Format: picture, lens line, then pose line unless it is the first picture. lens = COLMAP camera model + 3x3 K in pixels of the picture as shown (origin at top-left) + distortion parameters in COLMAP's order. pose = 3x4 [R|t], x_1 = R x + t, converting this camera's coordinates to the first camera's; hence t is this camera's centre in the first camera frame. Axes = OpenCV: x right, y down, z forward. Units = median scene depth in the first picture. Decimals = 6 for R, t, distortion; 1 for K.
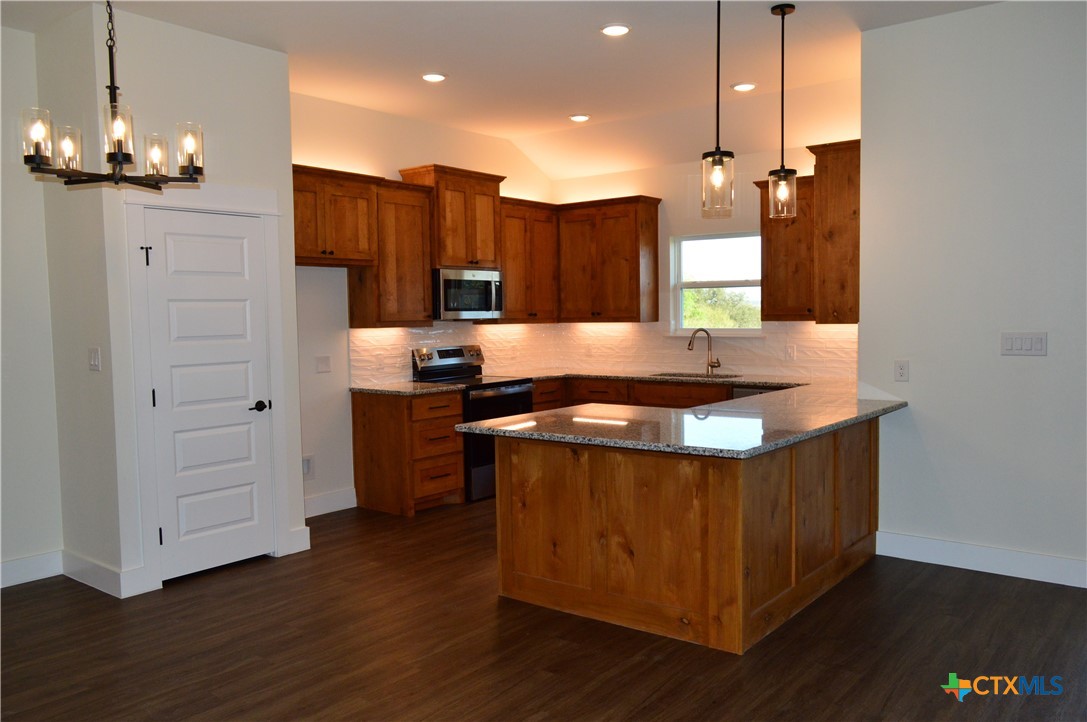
lens RADIAL K [[862.9, 0, 545.6], [0, 862.9, 367.8], [0, 0, 1]] dist [-0.004999, -0.001060]
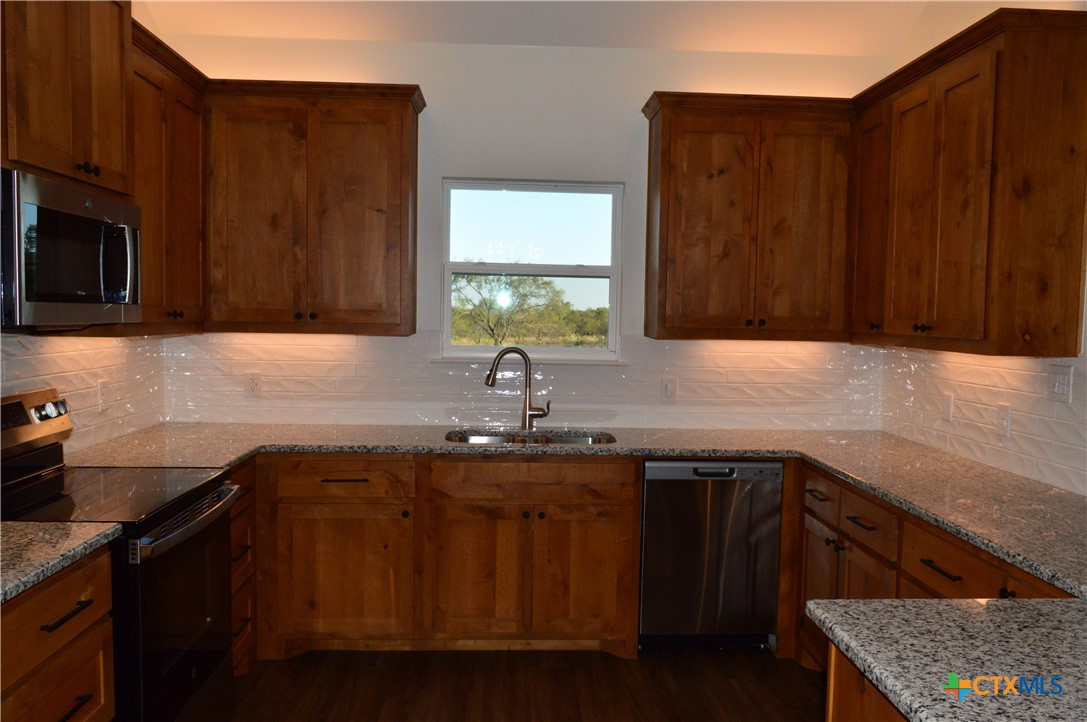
lens RADIAL K [[862.9, 0, 545.6], [0, 862.9, 367.8], [0, 0, 1]] dist [-0.004999, -0.001060]
pose [[0.747587, -0.013388, 0.664029, -0.244991], [0.012625, 0.999903, 0.005947, -0.050845], [-0.664044, 0.003937, 0.747683, 0.809021]]
